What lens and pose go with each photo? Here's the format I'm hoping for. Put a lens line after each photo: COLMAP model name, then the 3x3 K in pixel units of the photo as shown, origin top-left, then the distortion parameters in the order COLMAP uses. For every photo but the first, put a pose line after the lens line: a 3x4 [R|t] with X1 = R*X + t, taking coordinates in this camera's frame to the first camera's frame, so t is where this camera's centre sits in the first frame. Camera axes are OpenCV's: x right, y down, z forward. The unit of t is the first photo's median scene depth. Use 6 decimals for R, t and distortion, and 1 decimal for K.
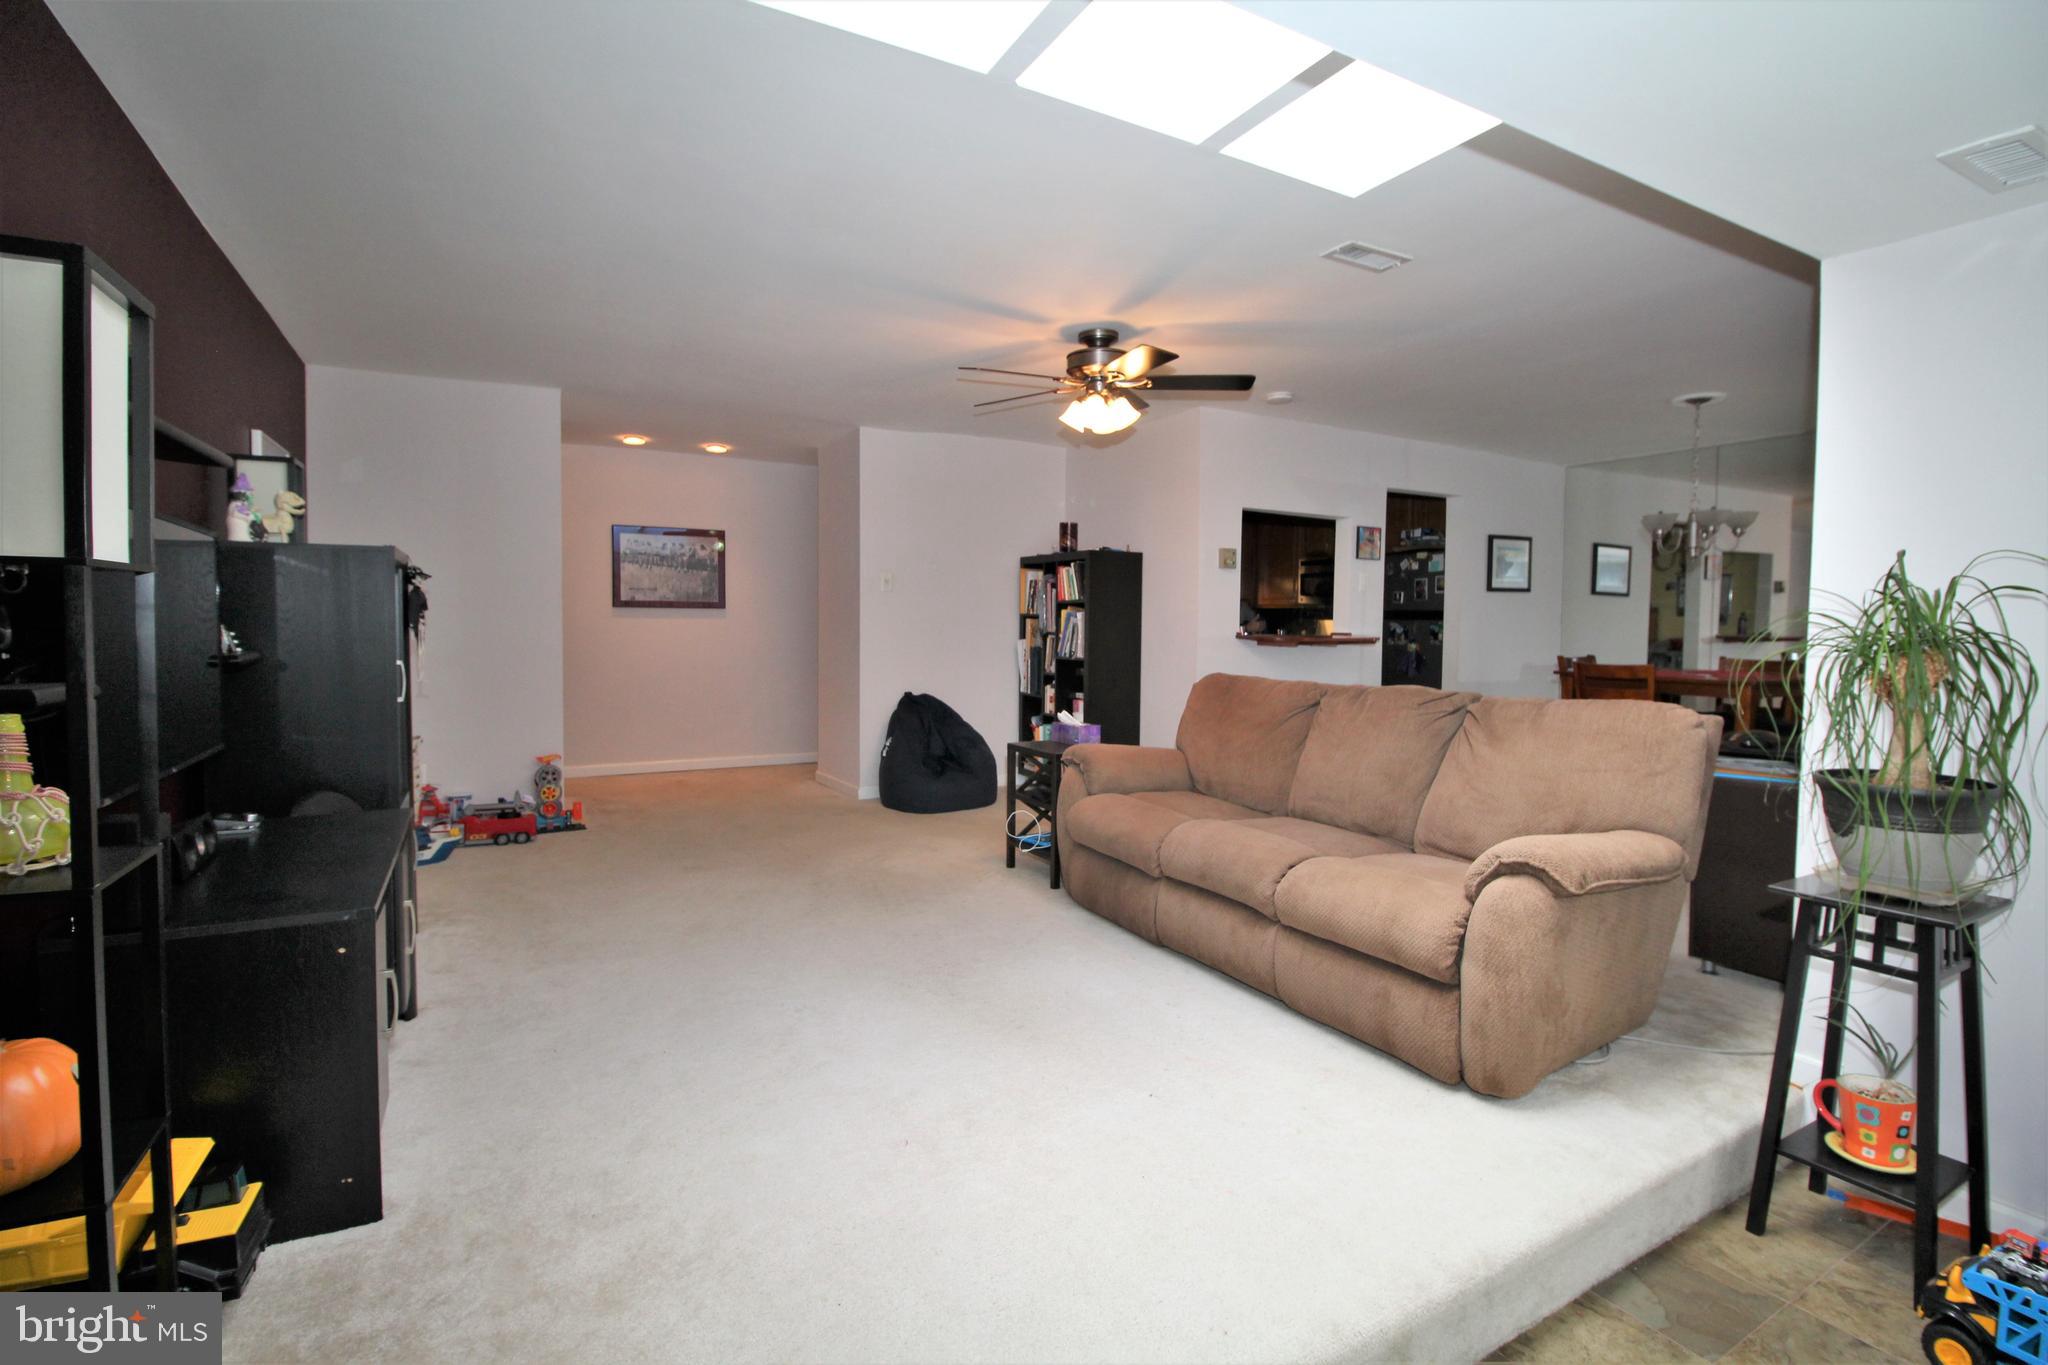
lens RADIAL K [[944.4, 0, 1033.6], [0, 944.4, 662.2], [0, 0, 1]] dist [0.000096, -0.012783]
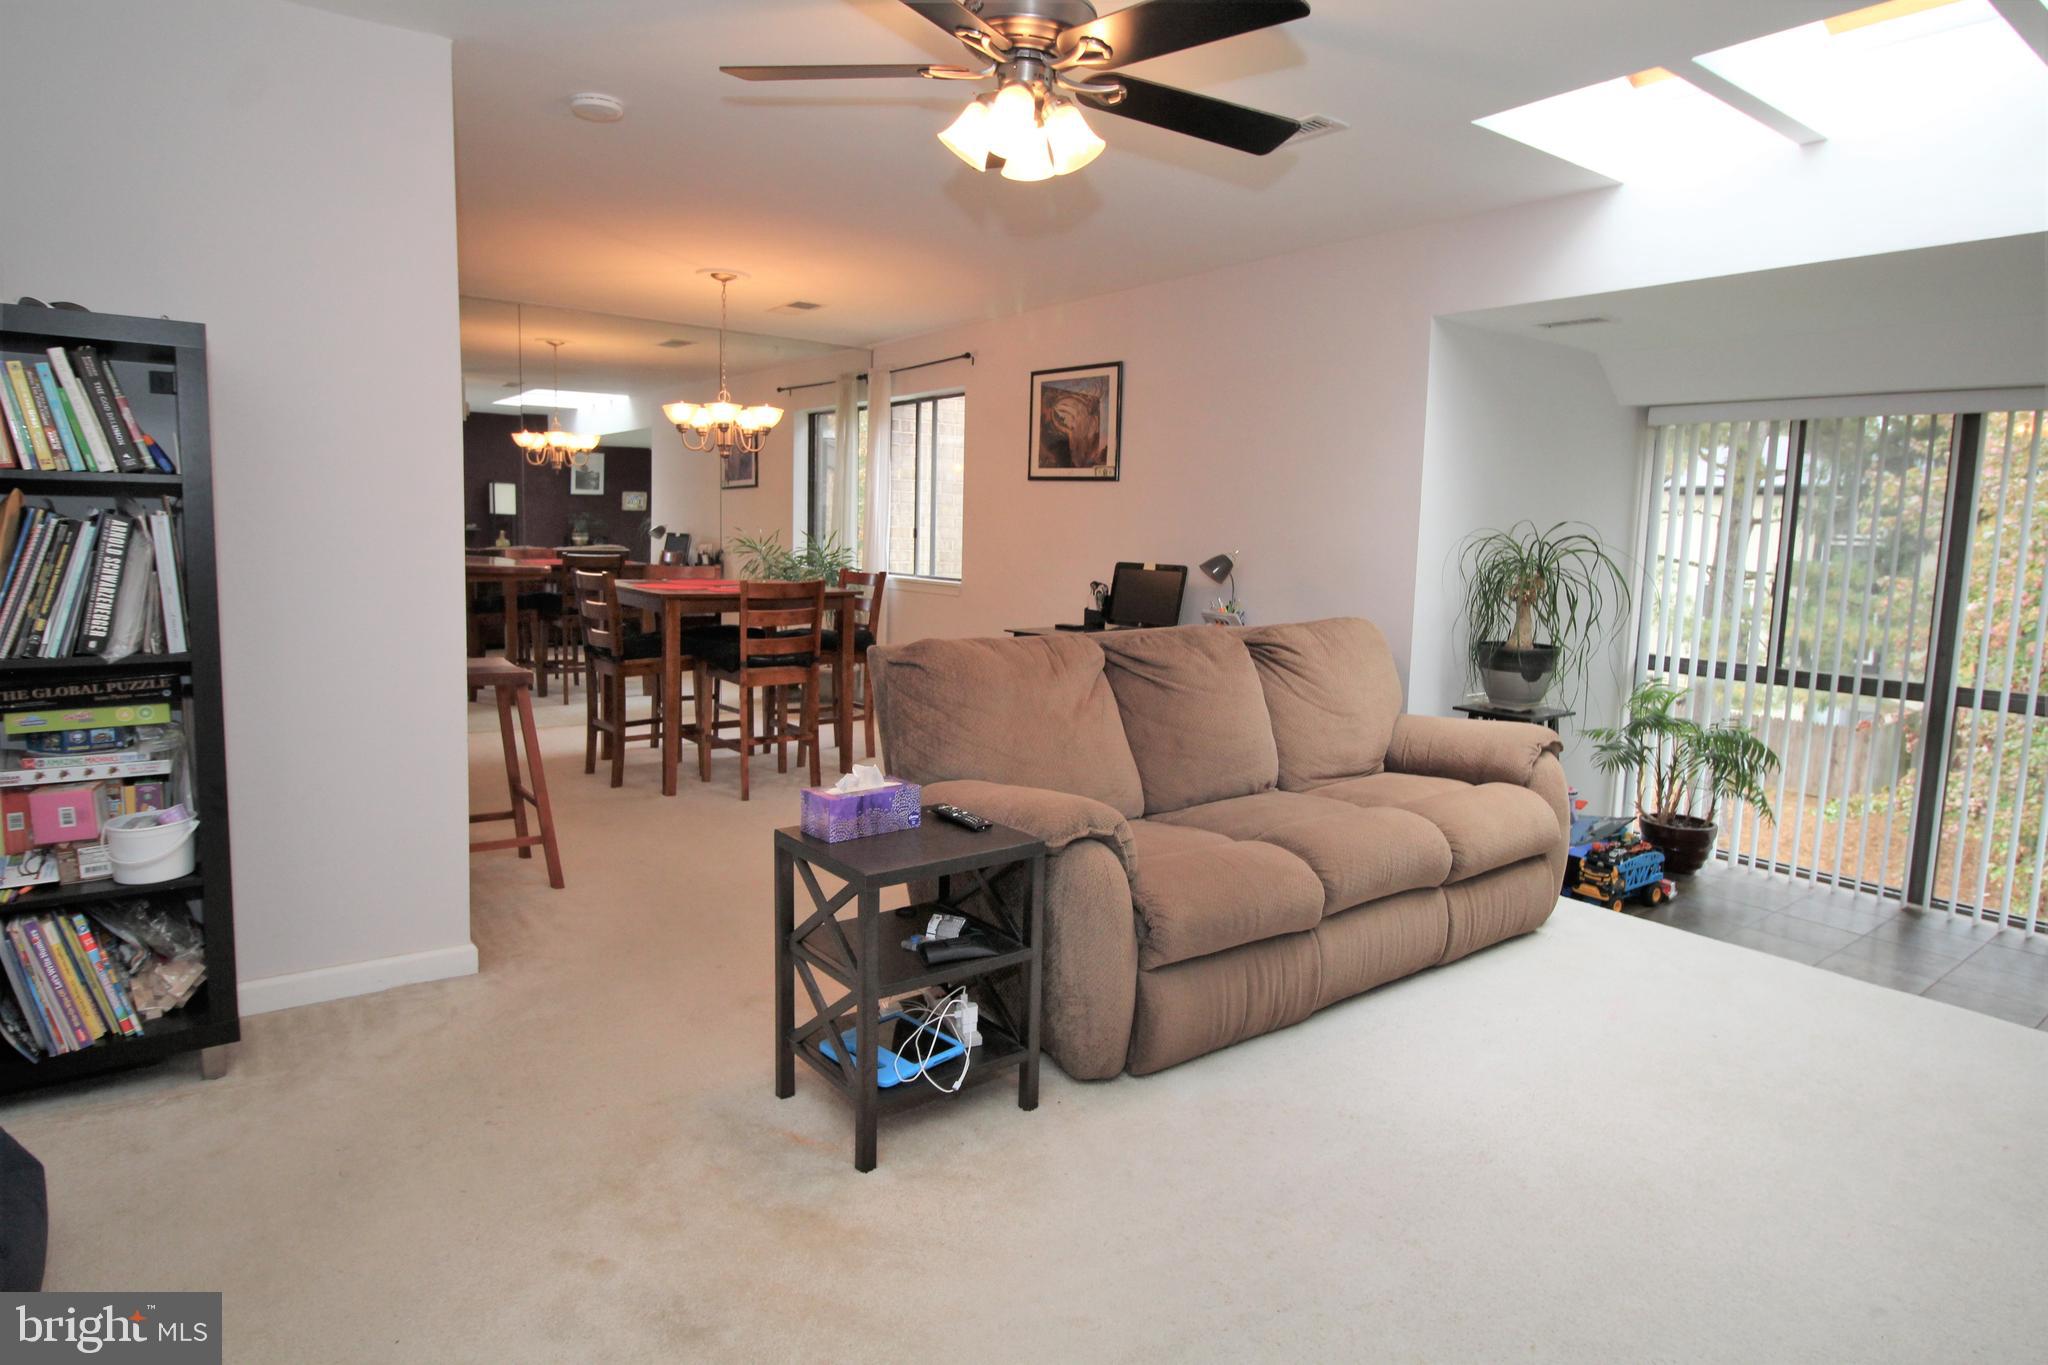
lens RADIAL K [[1144.7, 0, 1033.1], [0, 1144.7, 652.3], [0, 0, 1]] dist [0.001866, -0.009279]
pose [[-0.140730, -0.122394, 0.982453, -0.363230], [0.012243, 0.992038, 0.125342, -0.048268], [-0.989972, 0.029668, -0.138111, 0.720194]]
